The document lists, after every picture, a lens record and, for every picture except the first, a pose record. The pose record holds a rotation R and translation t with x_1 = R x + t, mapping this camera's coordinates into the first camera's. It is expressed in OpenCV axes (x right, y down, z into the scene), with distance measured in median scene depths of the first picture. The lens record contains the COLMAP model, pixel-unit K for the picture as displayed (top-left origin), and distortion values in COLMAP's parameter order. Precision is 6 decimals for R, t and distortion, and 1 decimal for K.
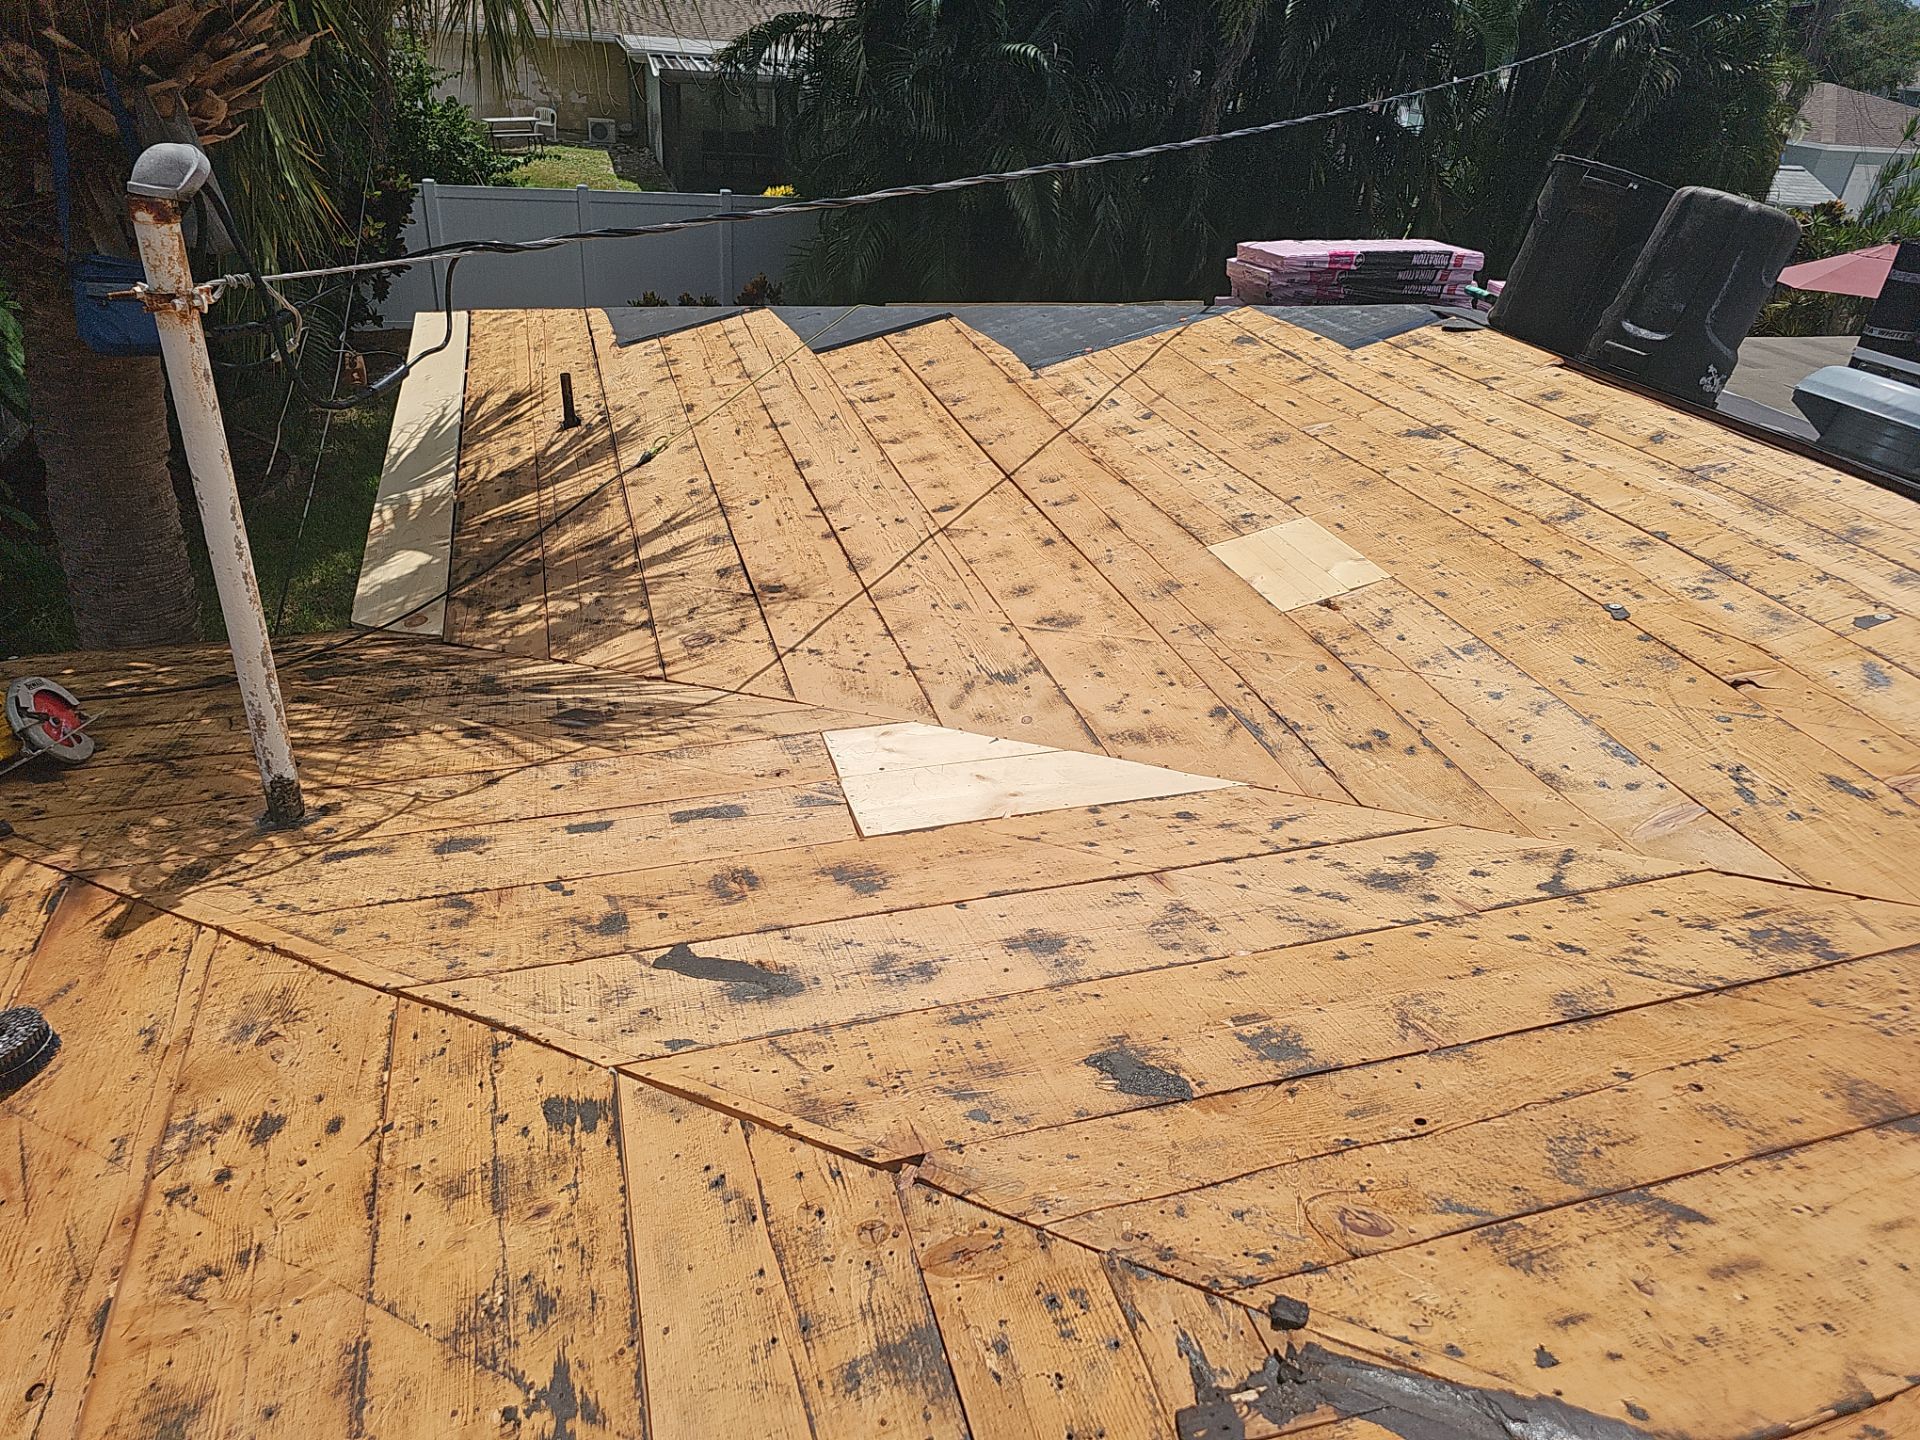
lens RADIAL K [[1181.3, 0, 960.0], [0, 1181.3, 720.0], [0, 0, 1]] dist [0.079777, -0.062764]
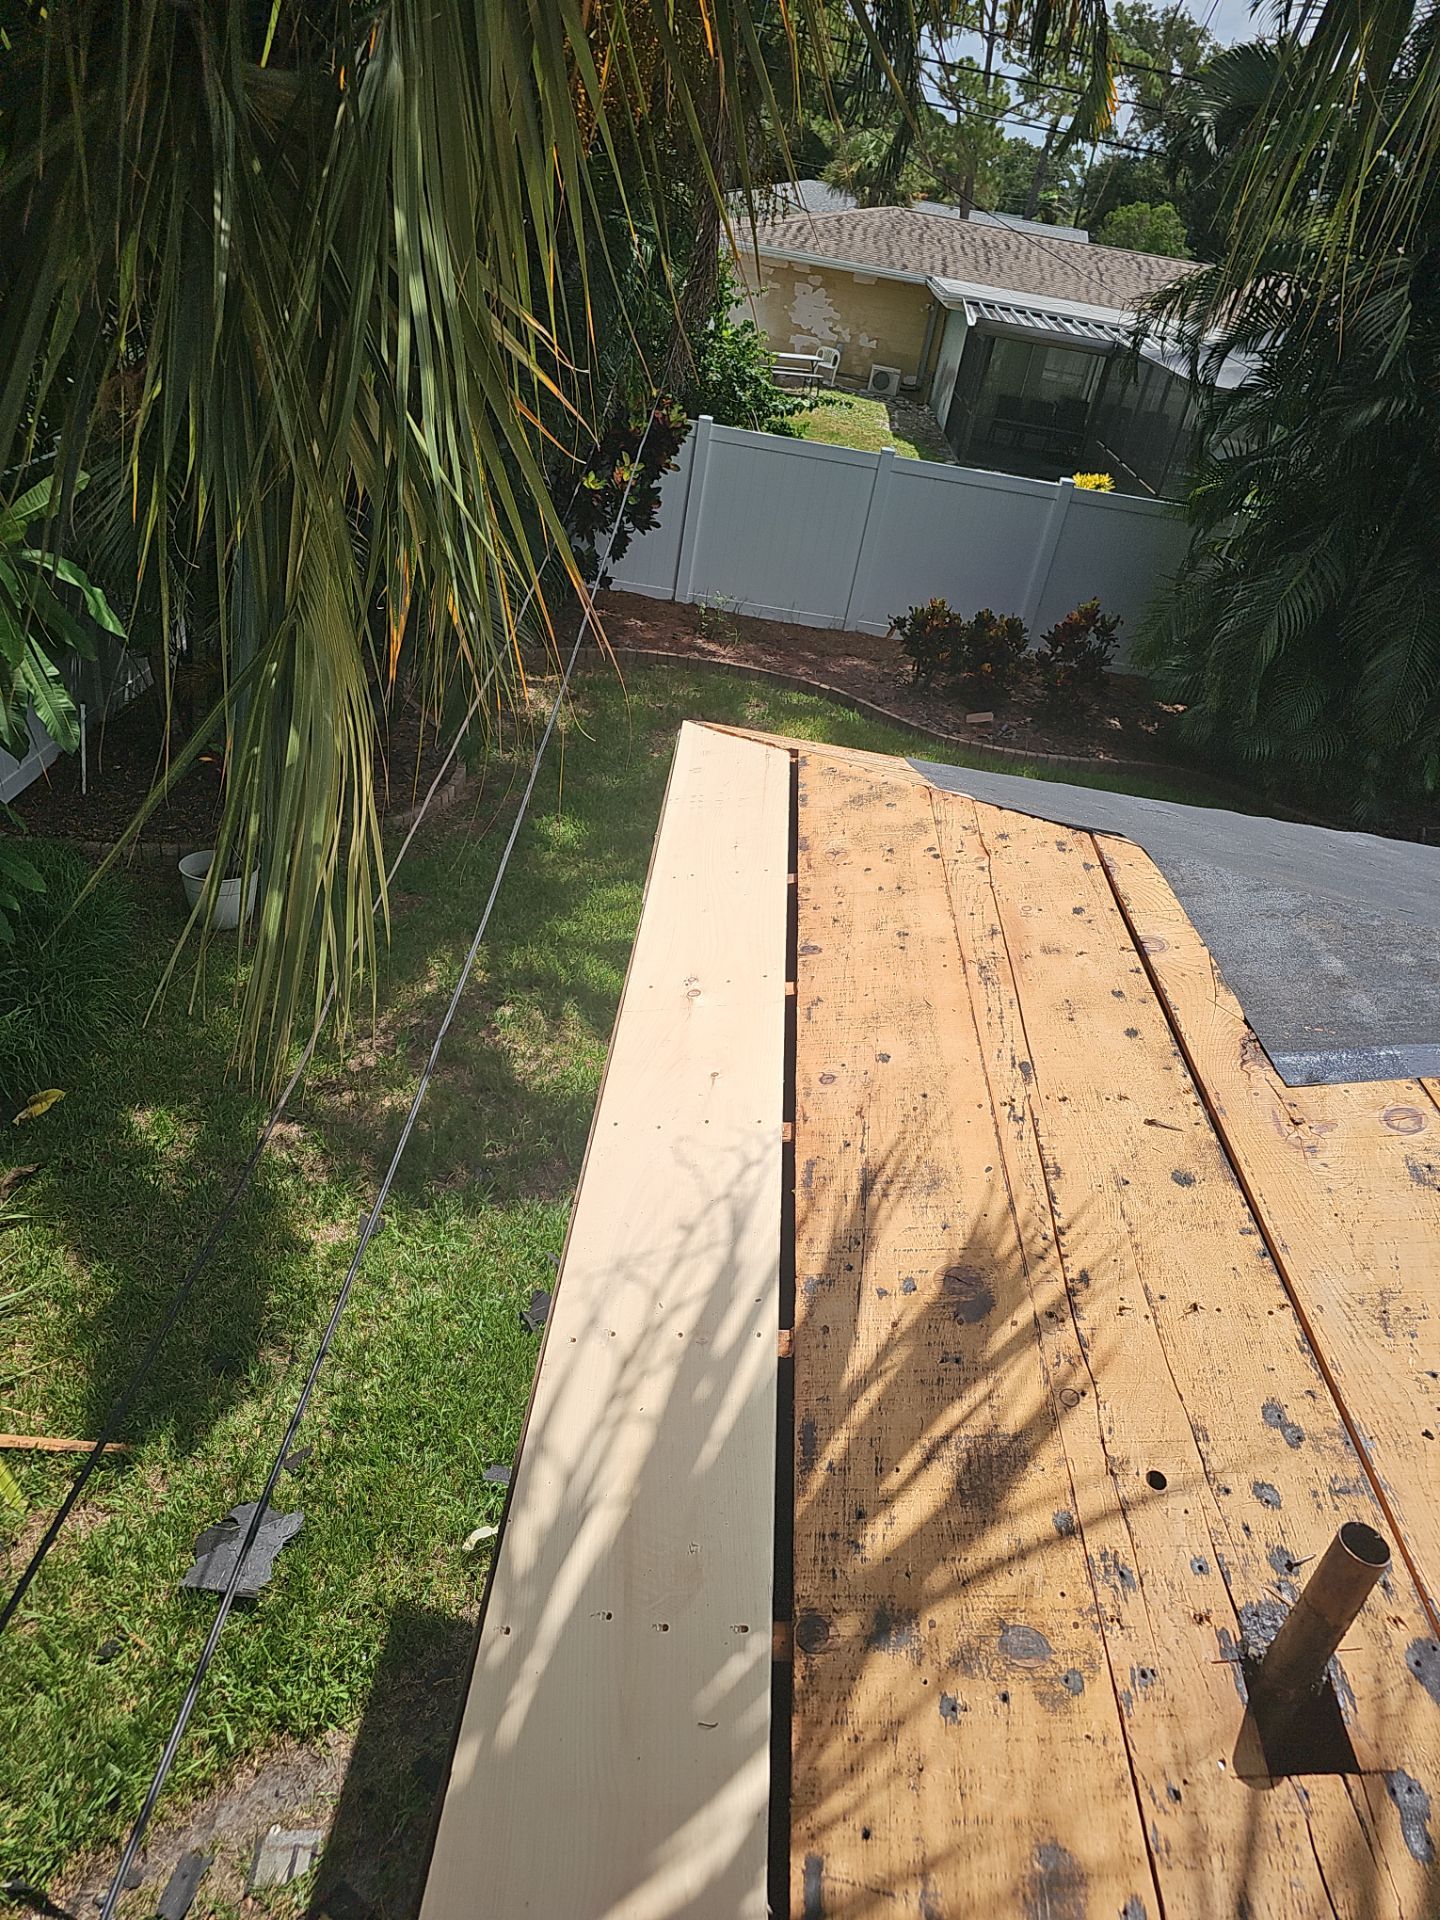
lens RADIAL K [[1181.3, 0, 720.0], [0, 1181.3, 960.0], [0, 0, 1]] dist [0.079777, -0.062764]
pose [[0.931361, 0.258748, -0.256155, -0.081381], [-0.262548, 0.964714, 0.019871, -0.071969], [0.252258, 0.048746, 0.966431, 0.153931]]
